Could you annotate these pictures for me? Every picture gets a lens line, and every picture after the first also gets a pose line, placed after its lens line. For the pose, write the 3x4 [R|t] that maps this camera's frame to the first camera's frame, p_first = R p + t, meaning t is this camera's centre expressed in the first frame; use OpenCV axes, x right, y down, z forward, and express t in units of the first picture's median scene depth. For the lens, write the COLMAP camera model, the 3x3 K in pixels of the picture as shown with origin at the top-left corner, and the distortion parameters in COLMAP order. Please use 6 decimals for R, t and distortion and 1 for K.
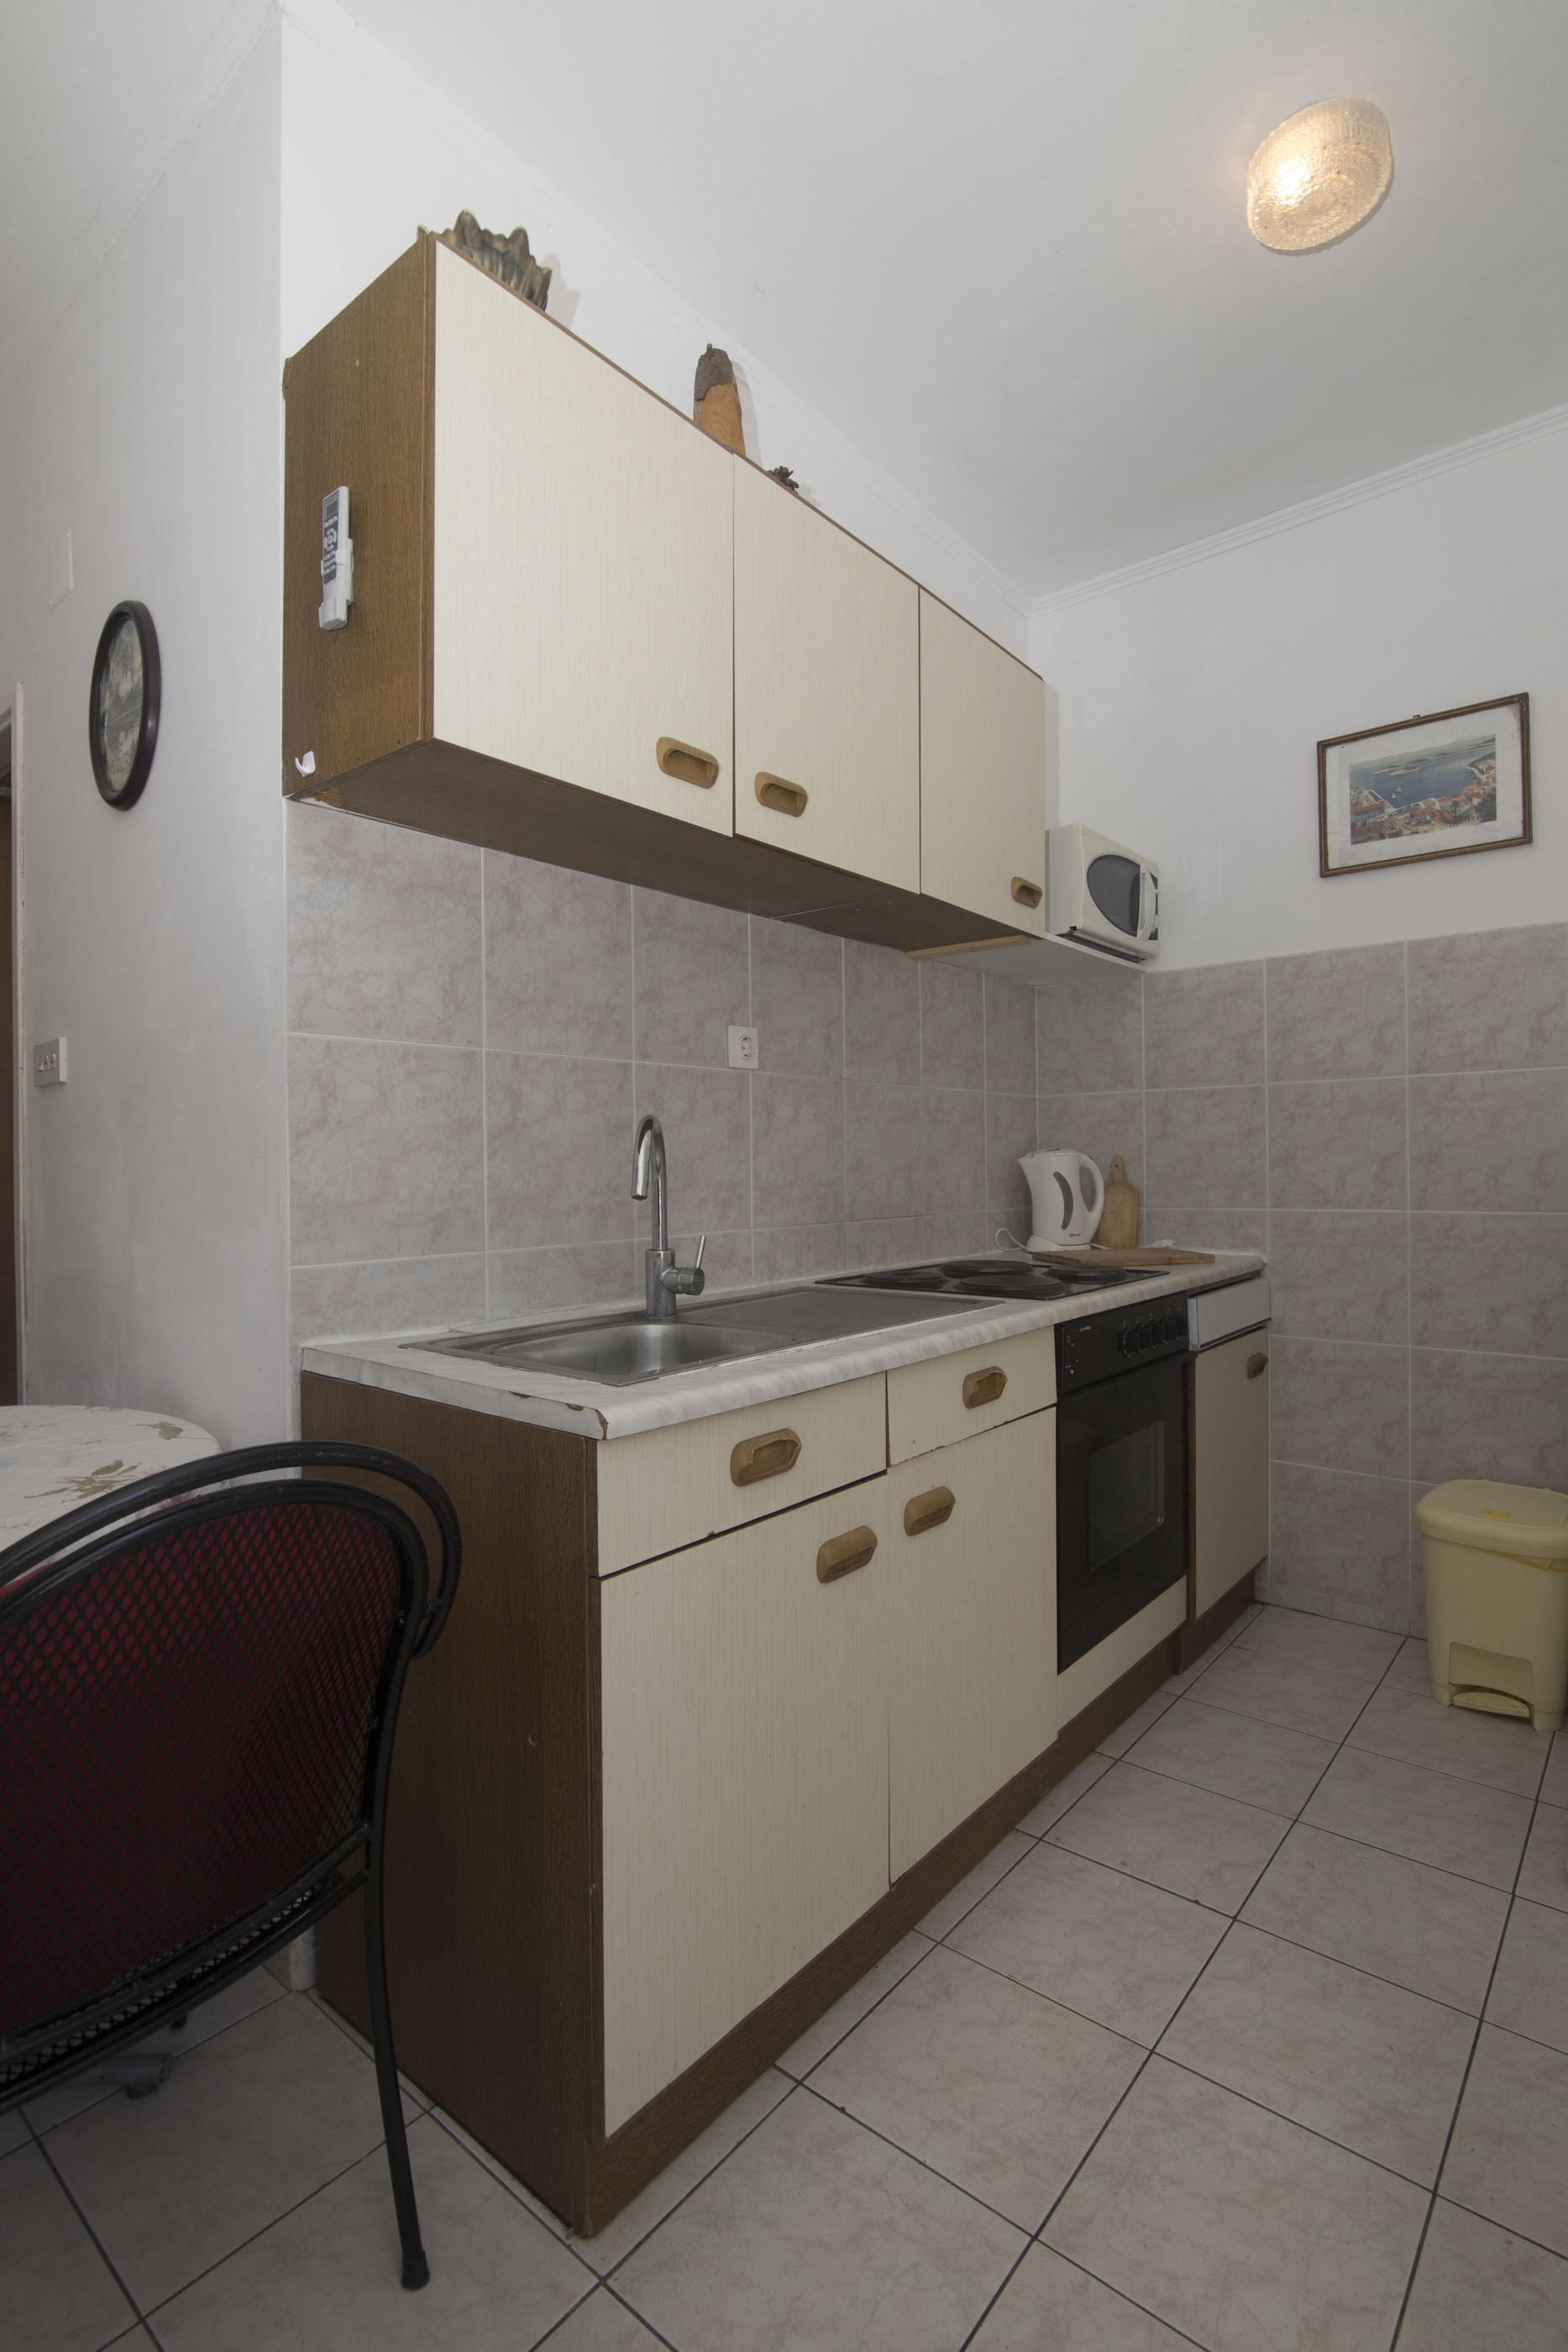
lens RADIAL K [[1101.6, 0, 778.8], [0, 1101.6, 1175.3], [0, 0, 1]] dist [-0.021788, 0.001136]
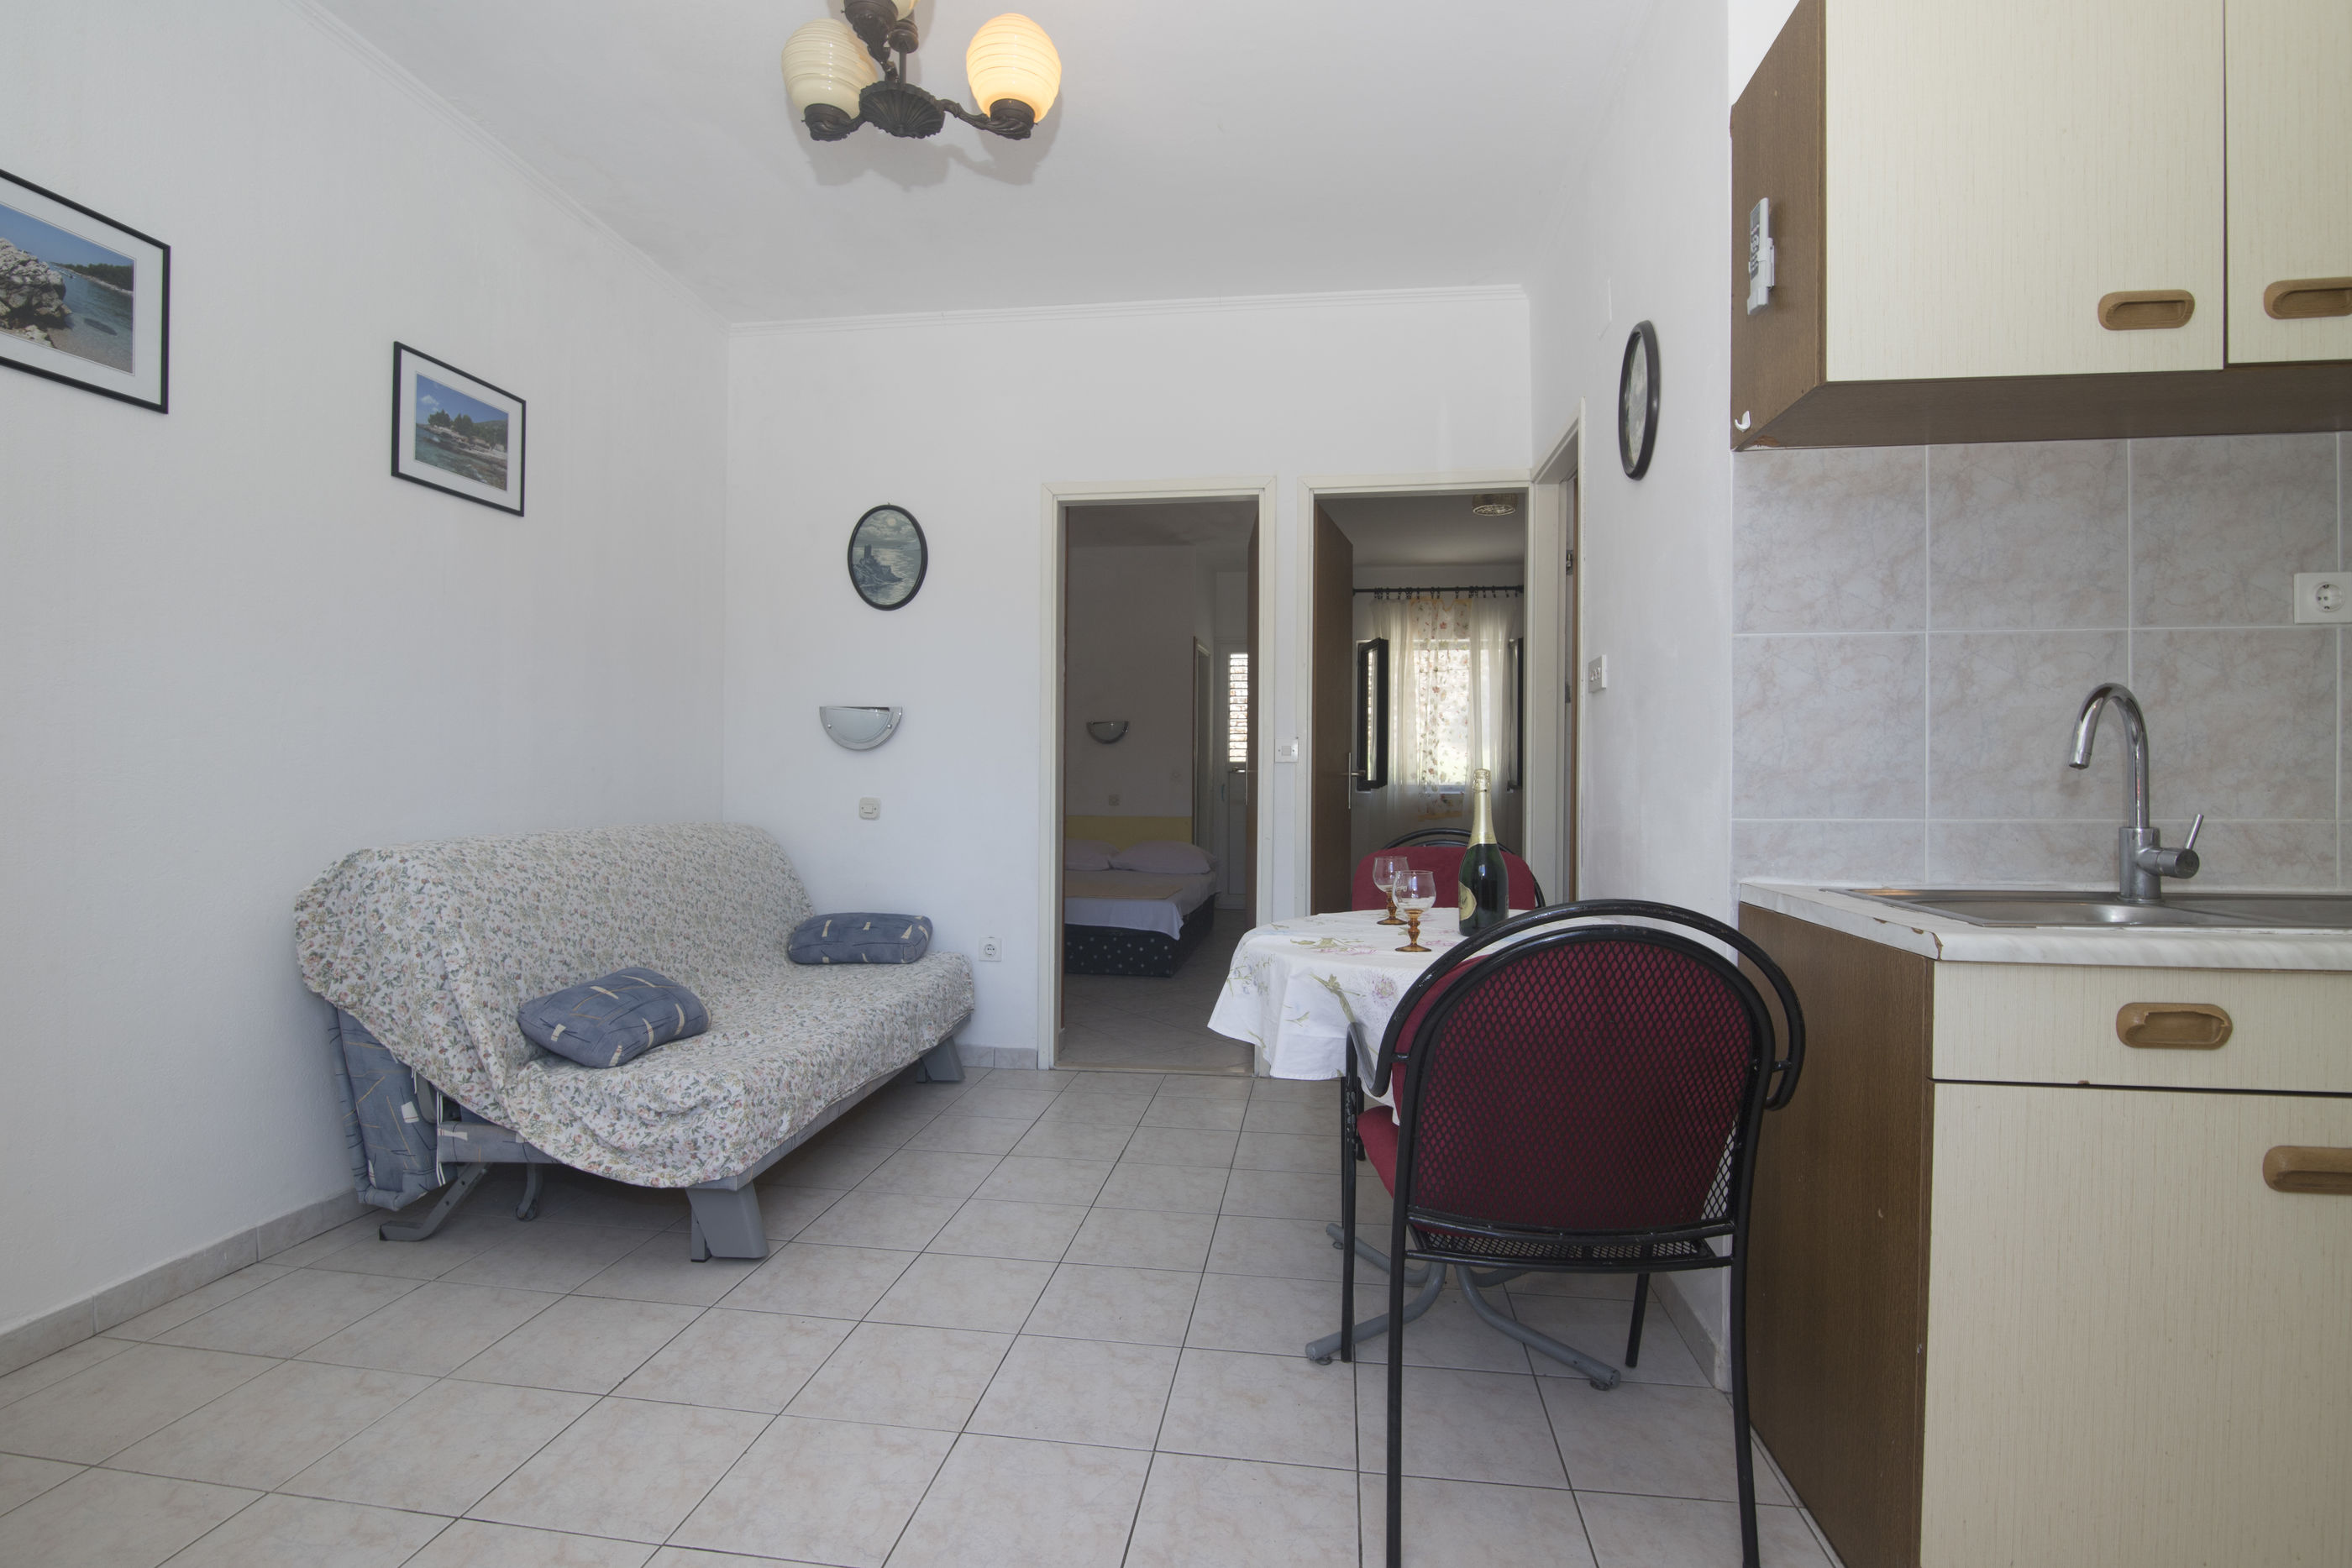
lens RADIAL K [[1101.6, 0, 1177.7], [0, 1101.6, 783.1], [0, 0, 1]] dist [-0.021788, 0.001136]
pose [[0.526368, 0.011431, -0.850180, 0.275109], [-0.015523, 0.999872, 0.003833, 0.044139], [0.850115, 0.011180, 0.526478, -0.200502]]
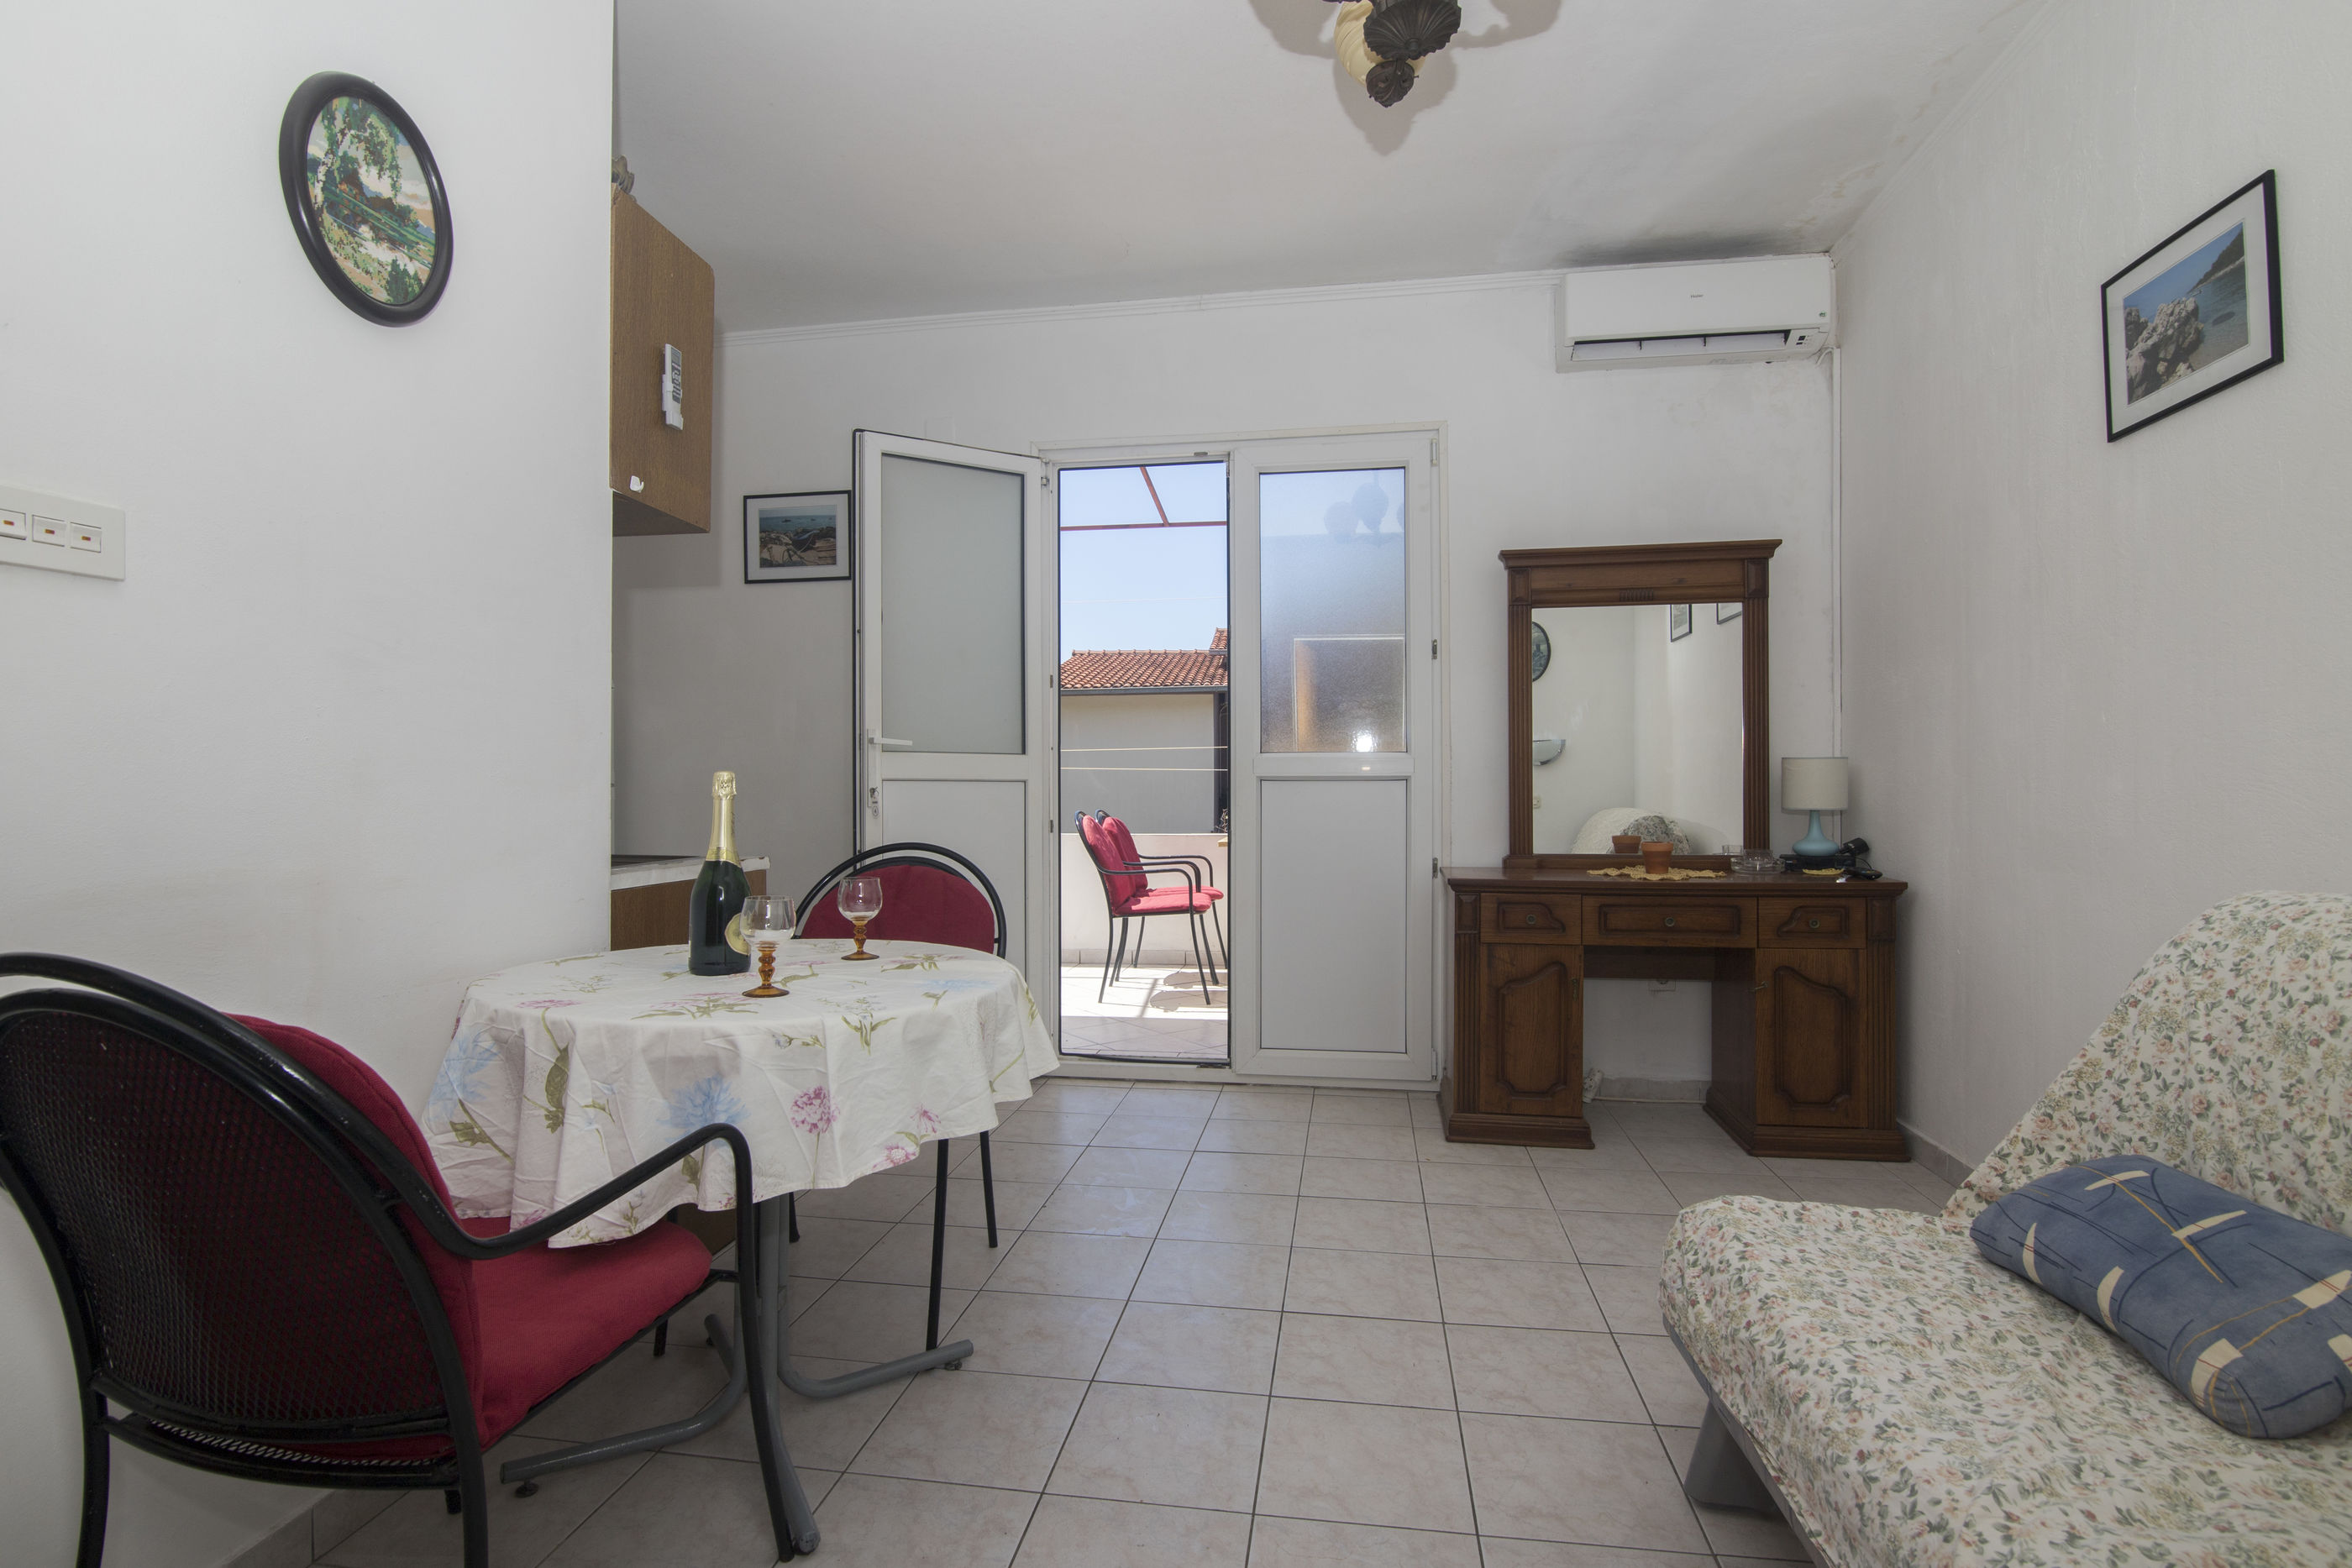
lens RADIAL K [[1101.6, 0, 1177.7], [0, 1101.6, 780.9], [0, 0, 1]] dist [-0.021788, 0.001136]
pose [[-0.516821, 0.004202, 0.856083, -1.128047], [0.008335, 0.999965, 0.000124, 0.045073], [-0.856053, 0.007200, -0.516838, 0.592440]]
